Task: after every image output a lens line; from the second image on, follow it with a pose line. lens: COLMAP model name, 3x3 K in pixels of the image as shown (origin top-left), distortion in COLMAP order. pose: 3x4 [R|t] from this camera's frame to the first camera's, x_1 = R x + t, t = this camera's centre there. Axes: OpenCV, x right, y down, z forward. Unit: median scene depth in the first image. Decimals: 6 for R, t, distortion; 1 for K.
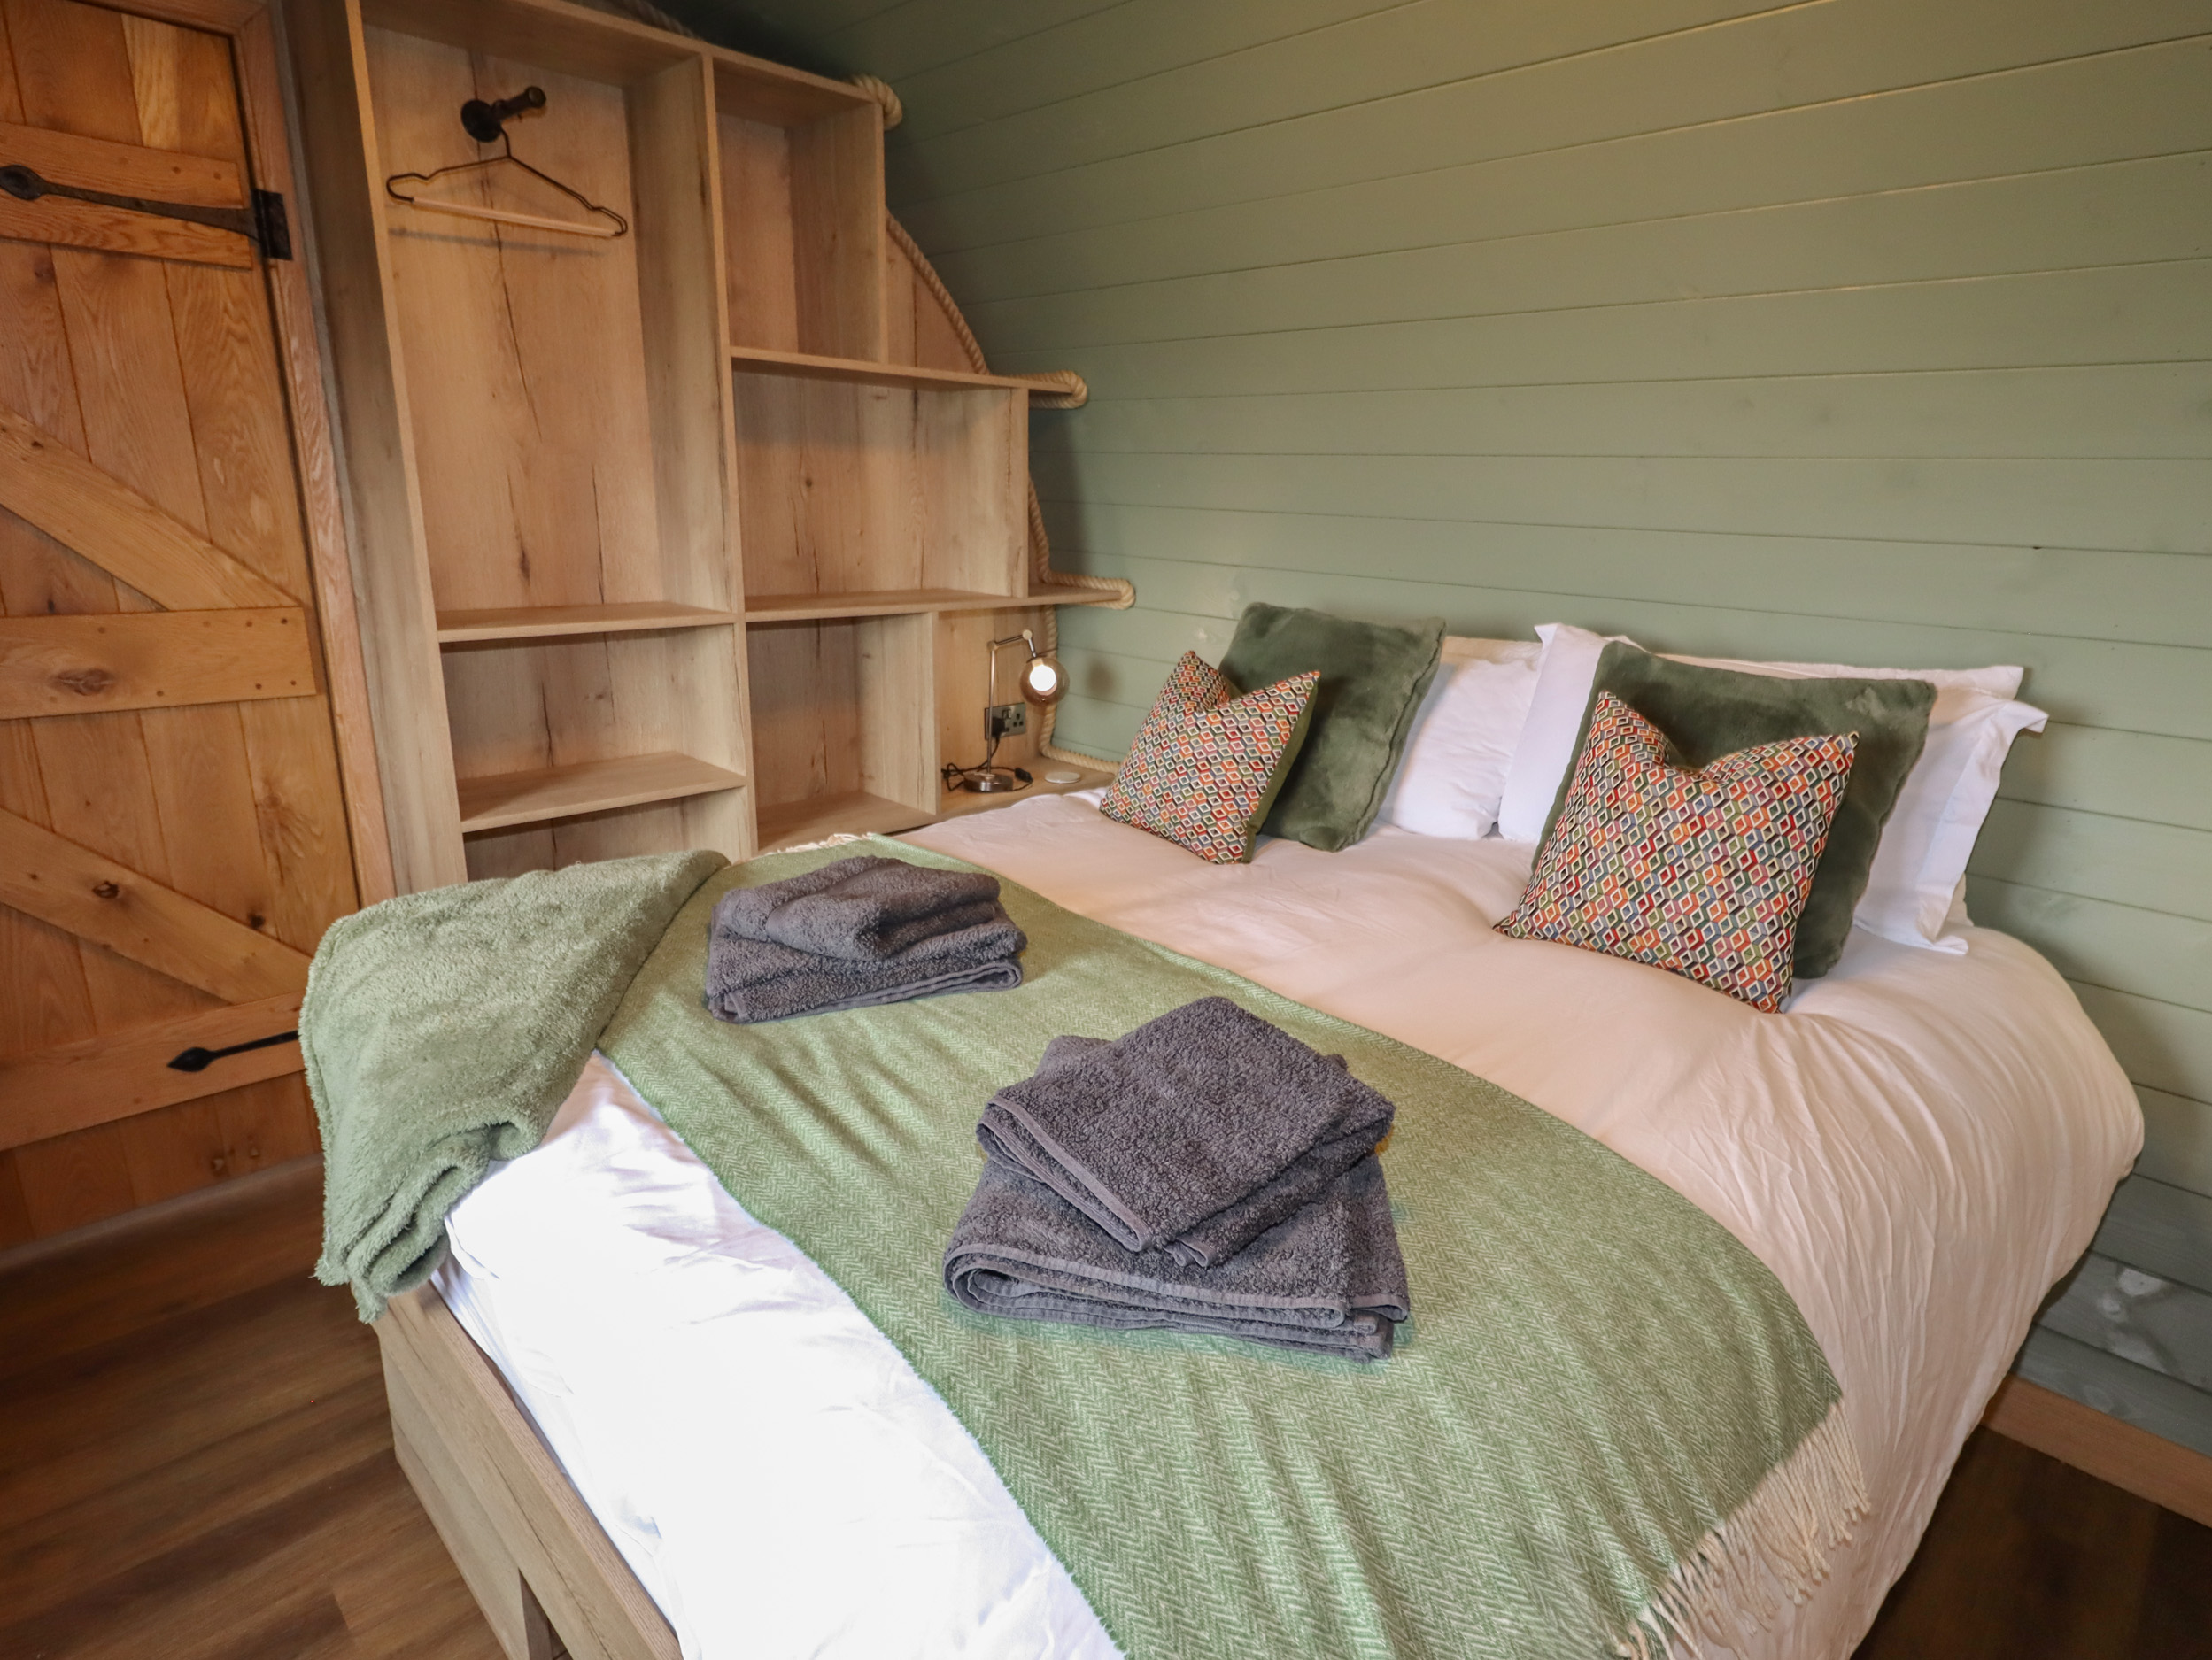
lens RADIAL K [[1186.8, 0, 1135.1], [0, 1186.8, 826.3], [0, 0, 1]] dist [0.000837, -0.000401]
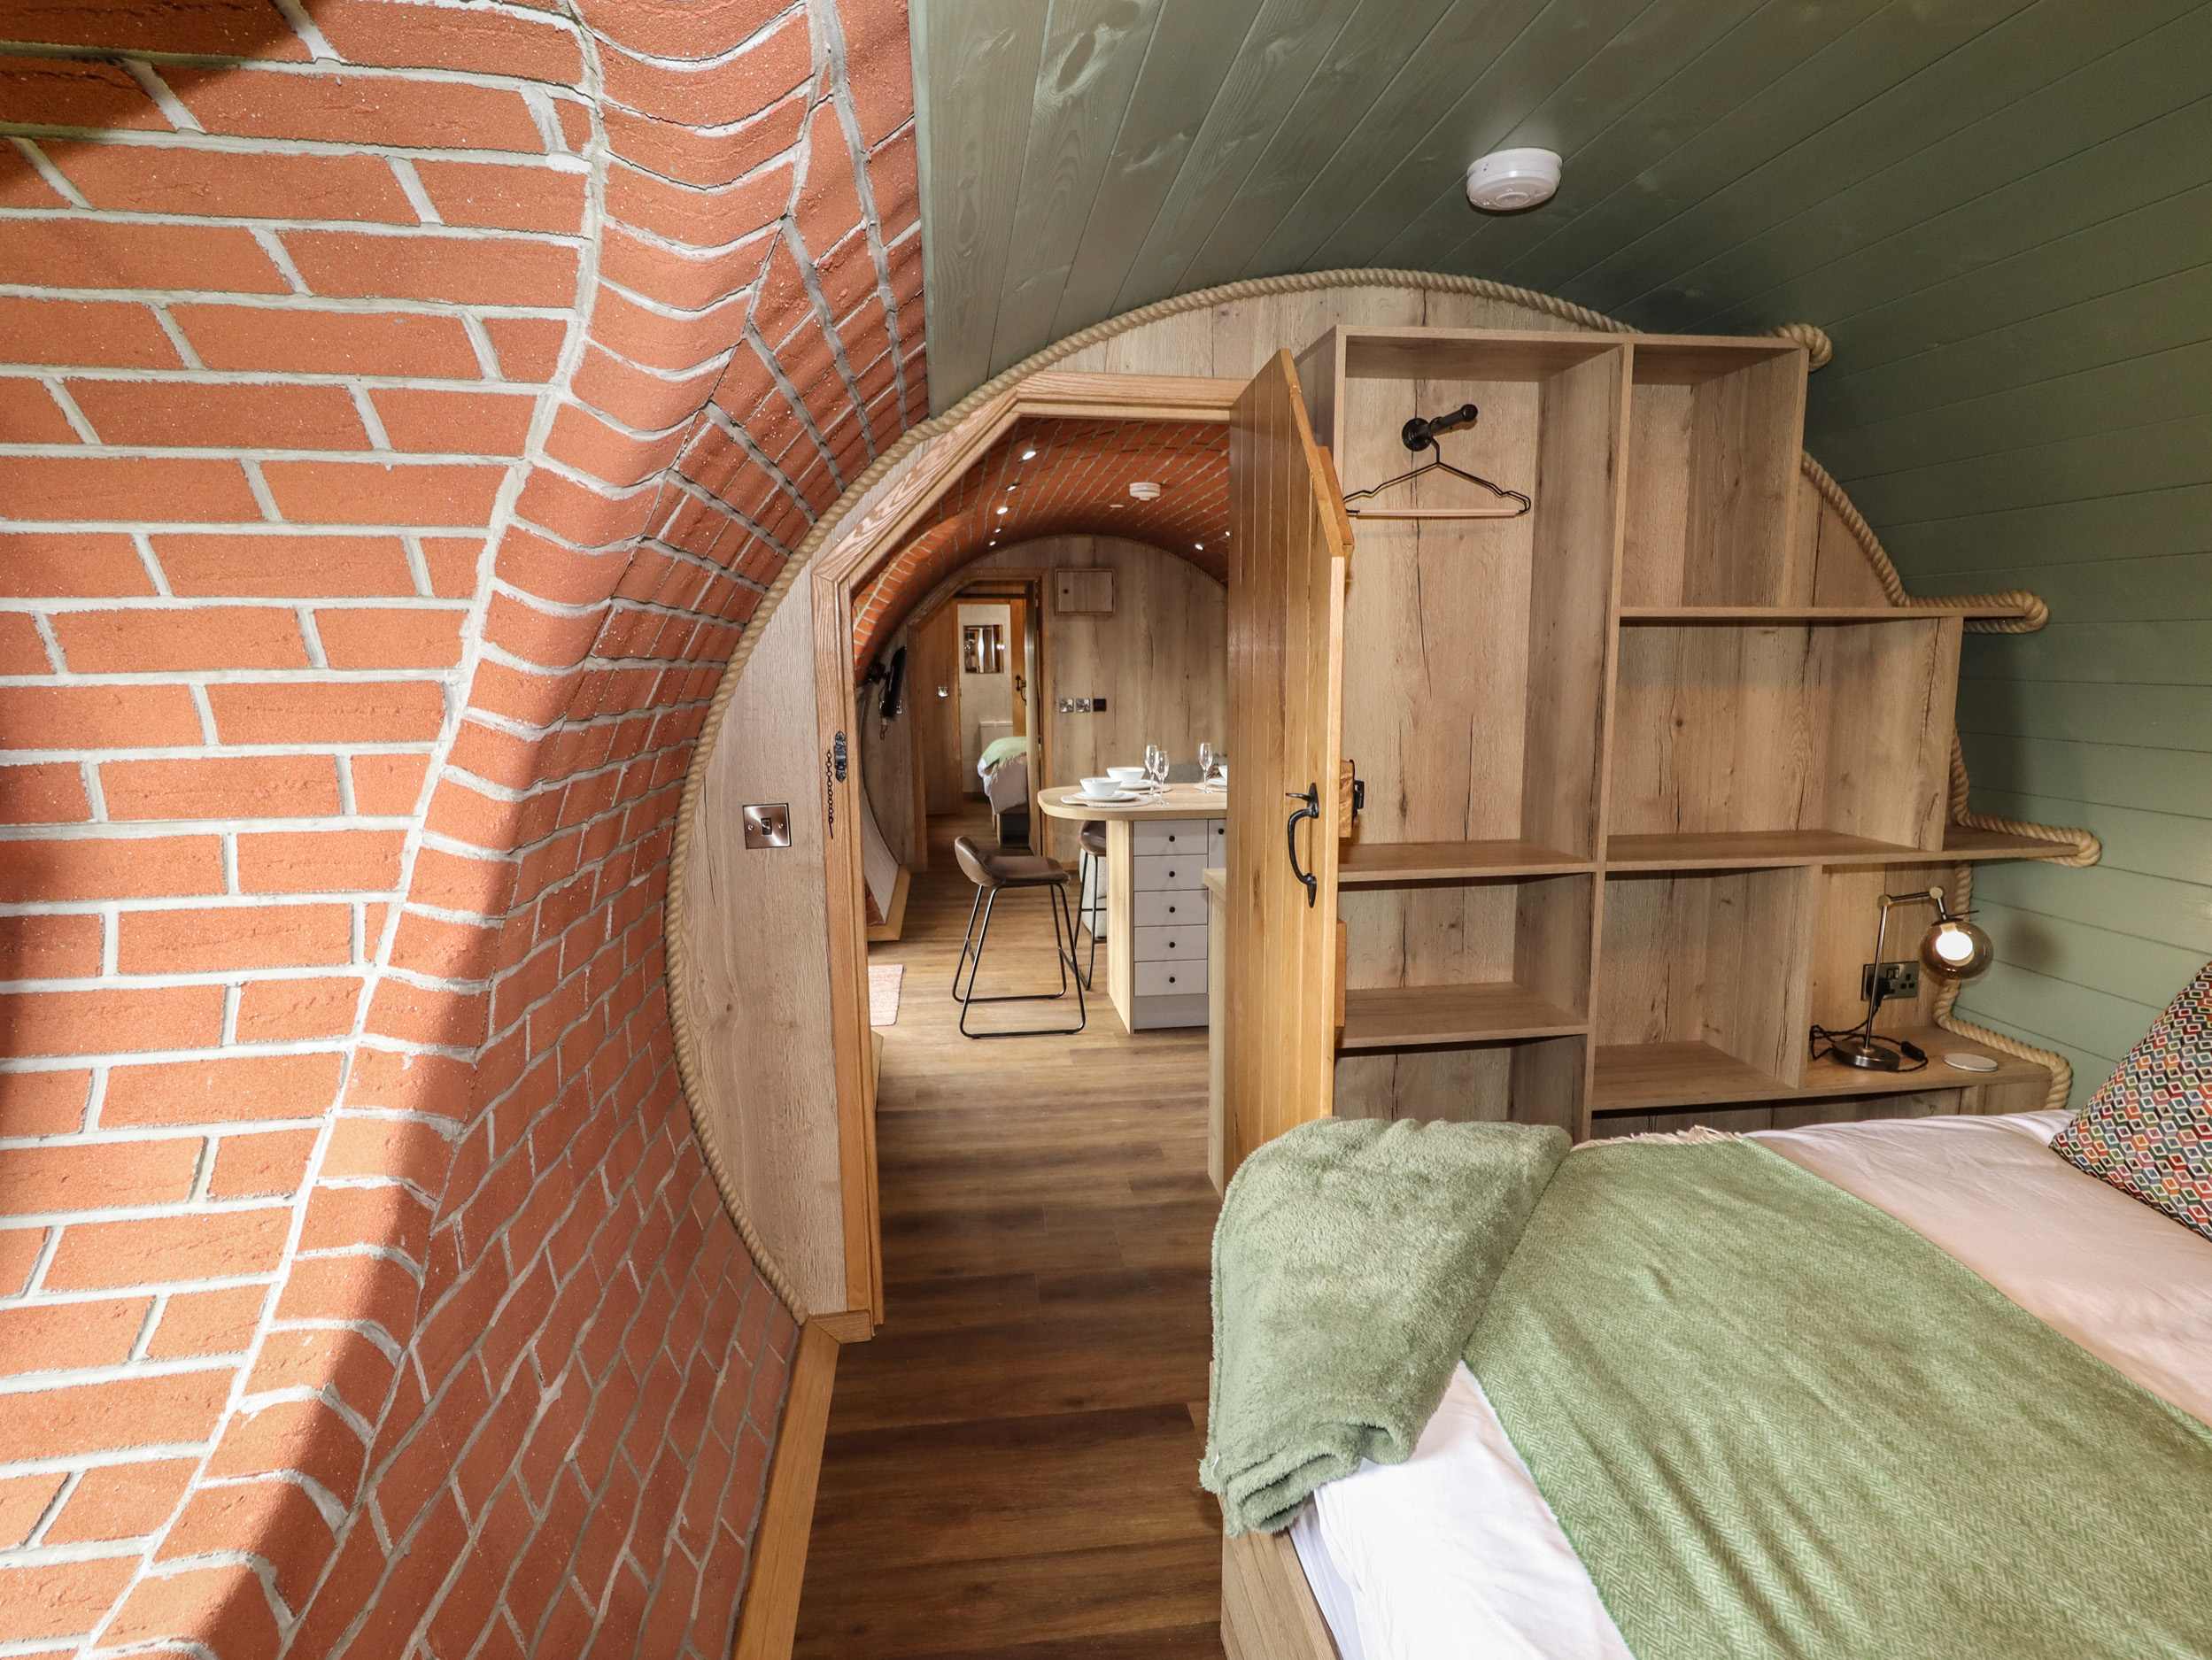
lens RADIAL K [[1160.0, 0, 1140.0], [0, 1160.0, 829.8], [0, 0, 1]] dist [0.000161, -0.001950]
pose [[0.798005, 0.054244, -0.600205, -0.065709], [-0.129758, 0.988047, -0.083225, -0.083079], [0.588516, 0.144295, 0.795504, -0.000770]]
